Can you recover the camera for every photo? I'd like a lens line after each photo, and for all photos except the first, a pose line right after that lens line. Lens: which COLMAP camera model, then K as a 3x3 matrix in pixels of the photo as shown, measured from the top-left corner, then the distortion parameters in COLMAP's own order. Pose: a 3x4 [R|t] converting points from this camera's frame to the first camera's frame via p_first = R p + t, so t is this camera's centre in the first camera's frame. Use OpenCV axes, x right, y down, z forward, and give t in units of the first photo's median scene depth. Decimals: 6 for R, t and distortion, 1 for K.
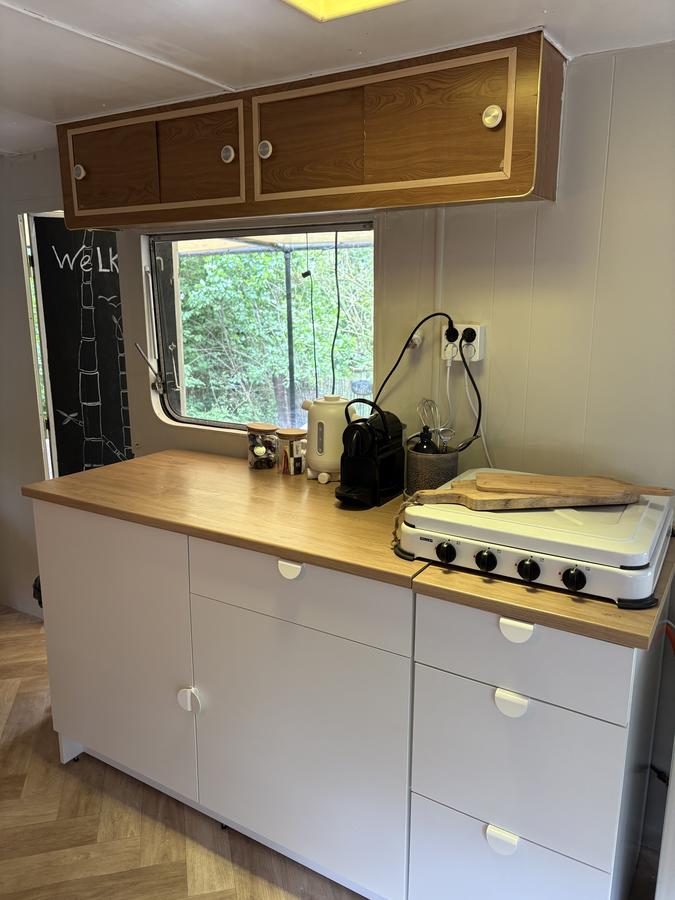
lens RADIAL K [[692.0, 0, 336.9], [0, 692.0, 450.4], [0, 0, 1]] dist [0.008935, -0.005779]
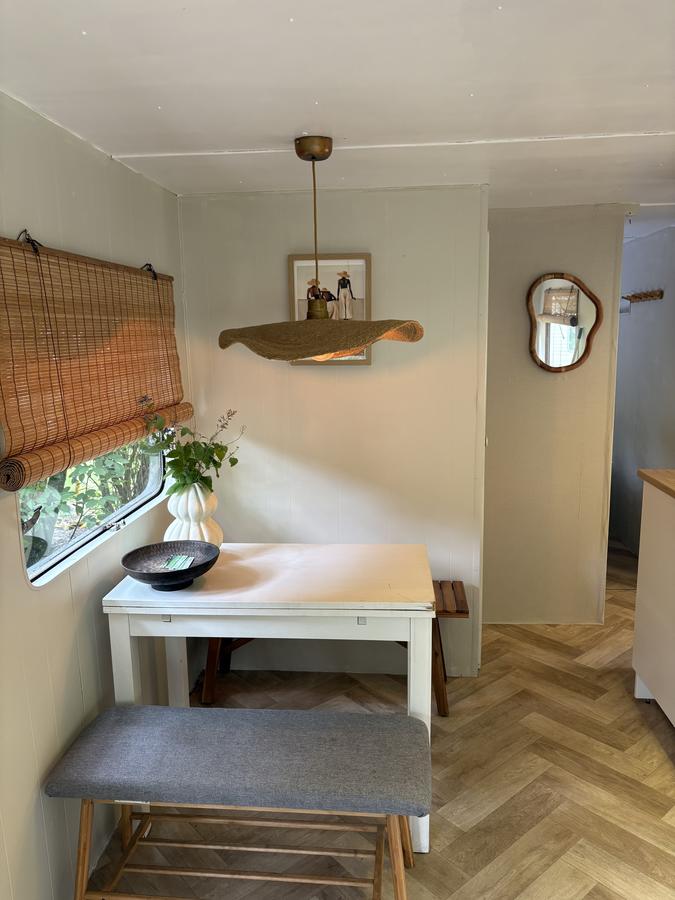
lens RADIAL K [[692.0, 0, 337.7], [0, 692.0, 450.4], [0, 0, 1]] dist [0.008935, -0.005779]
pose [[0.457421, 0.147641, -0.876908, 0.408357], [-0.178816, 0.981249, 0.071933, 0.025358], [0.871086, 0.123902, 0.475245, -0.114333]]
